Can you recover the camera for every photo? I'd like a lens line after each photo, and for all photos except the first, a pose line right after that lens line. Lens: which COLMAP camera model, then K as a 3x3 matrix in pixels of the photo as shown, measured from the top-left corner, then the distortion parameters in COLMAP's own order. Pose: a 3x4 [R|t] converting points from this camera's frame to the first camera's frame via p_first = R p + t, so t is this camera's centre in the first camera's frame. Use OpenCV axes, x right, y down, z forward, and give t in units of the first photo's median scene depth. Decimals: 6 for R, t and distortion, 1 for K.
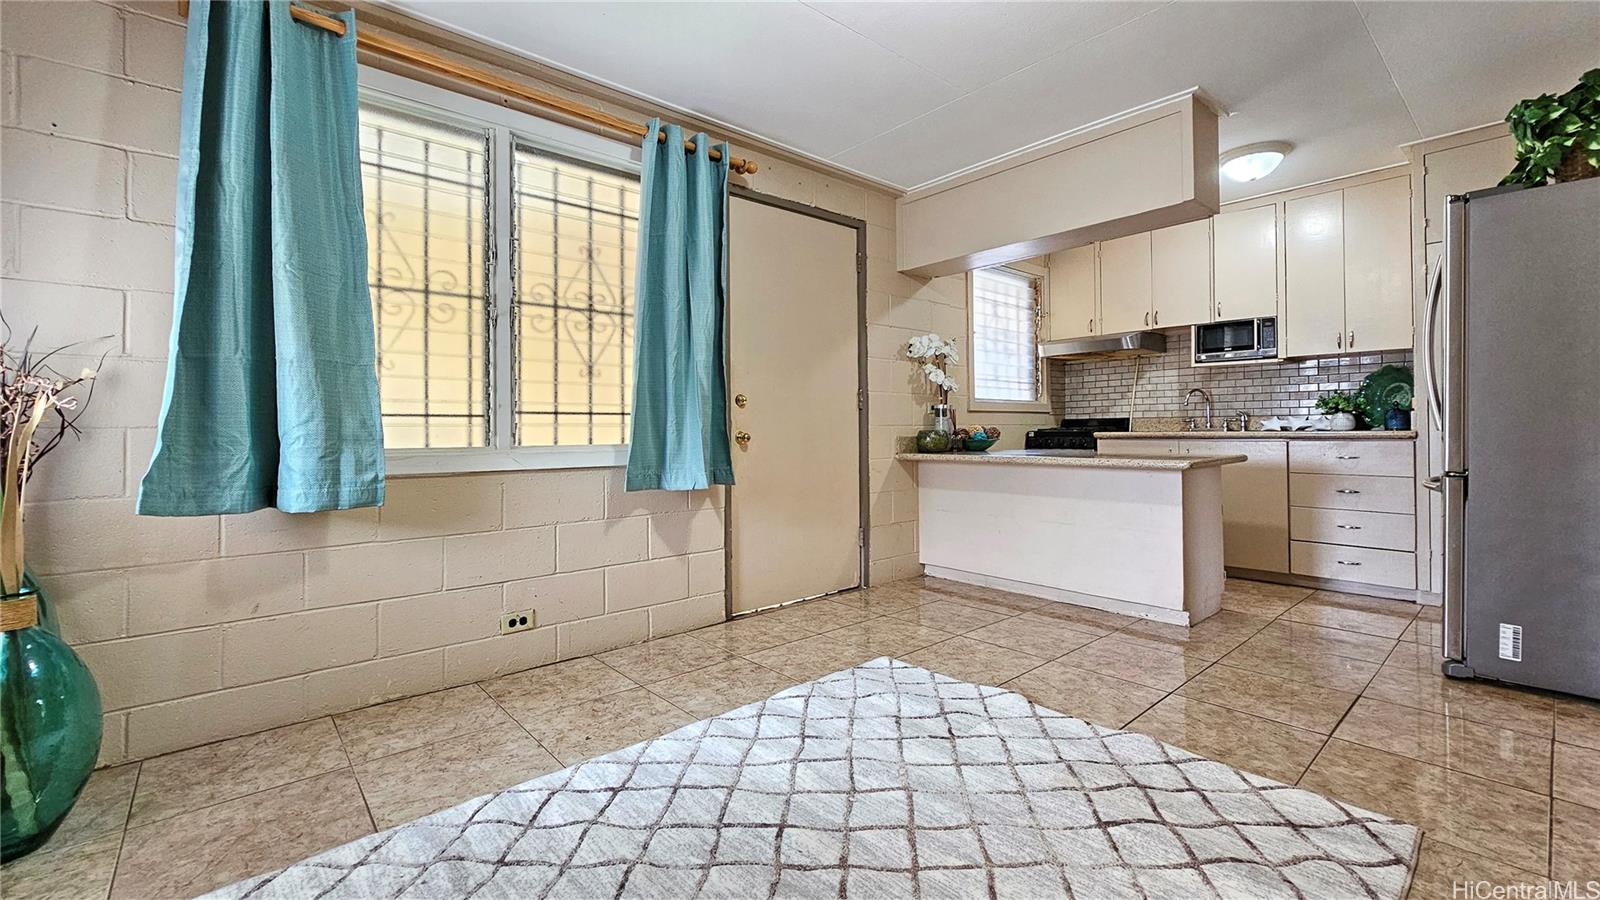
lens RADIAL K [[668.6, 0, 819.3], [0, 668.6, 422.4], [0, 0, 1]] dist [-0.004590, -0.000224]
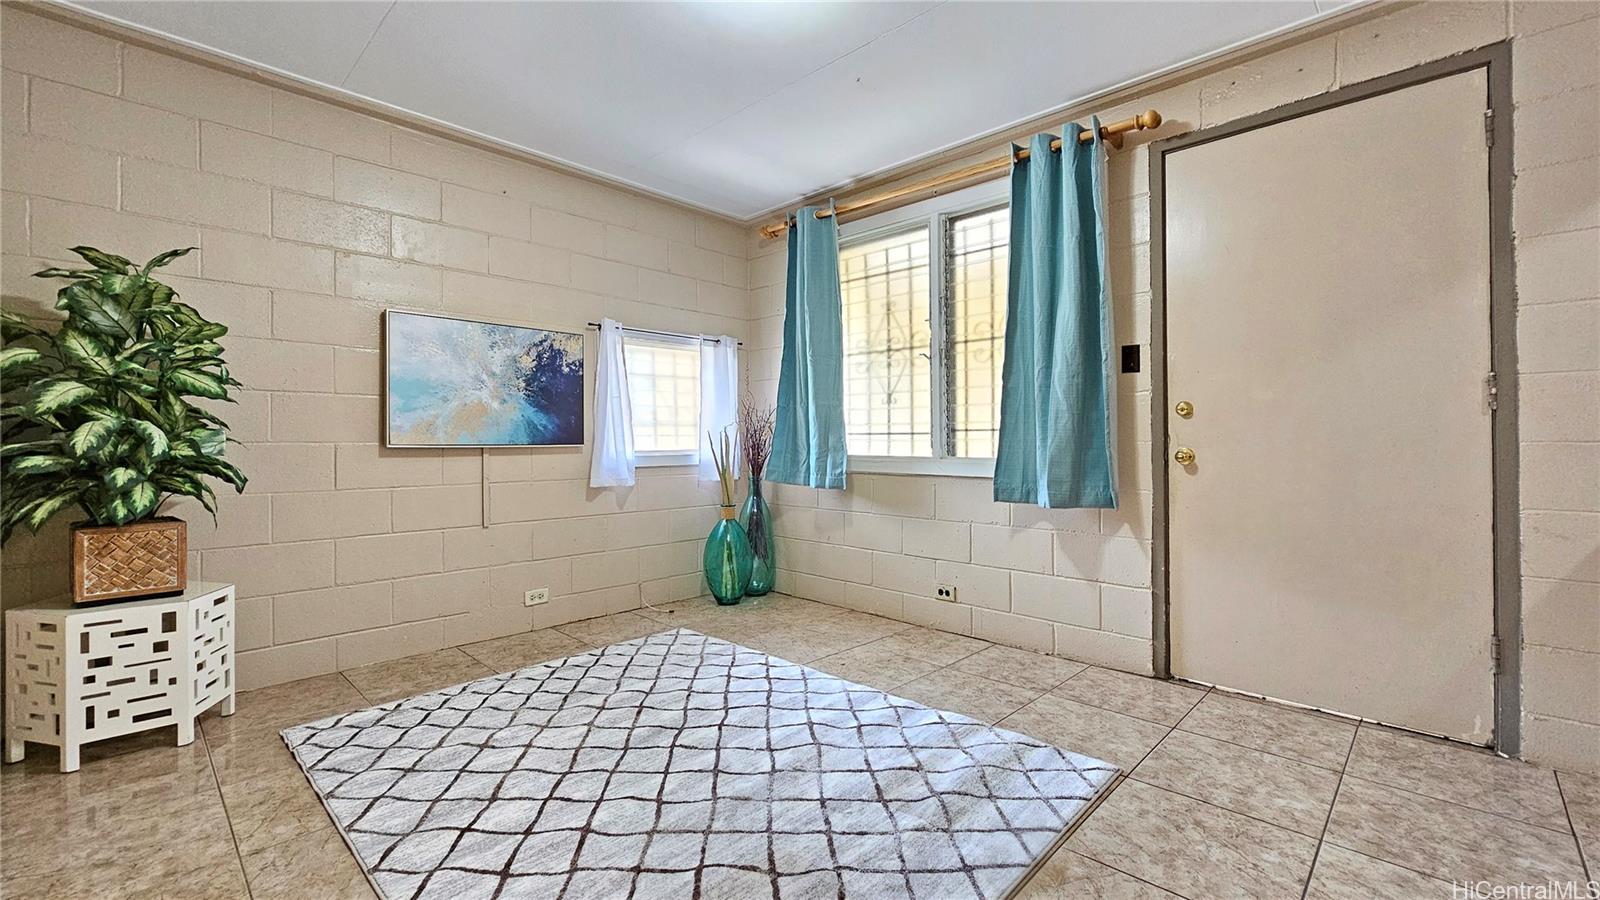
lens RADIAL K [[668.6, 0, 804.6], [0, 668.6, 444.9], [0, 0, 1]] dist [-0.004590, -0.000224]
pose [[0.069369, 0.012549, -0.997512, 0.498136], [0.008919, 0.999873, 0.013199, -0.003622], [0.997551, -0.009813, 0.069249, 0.394790]]
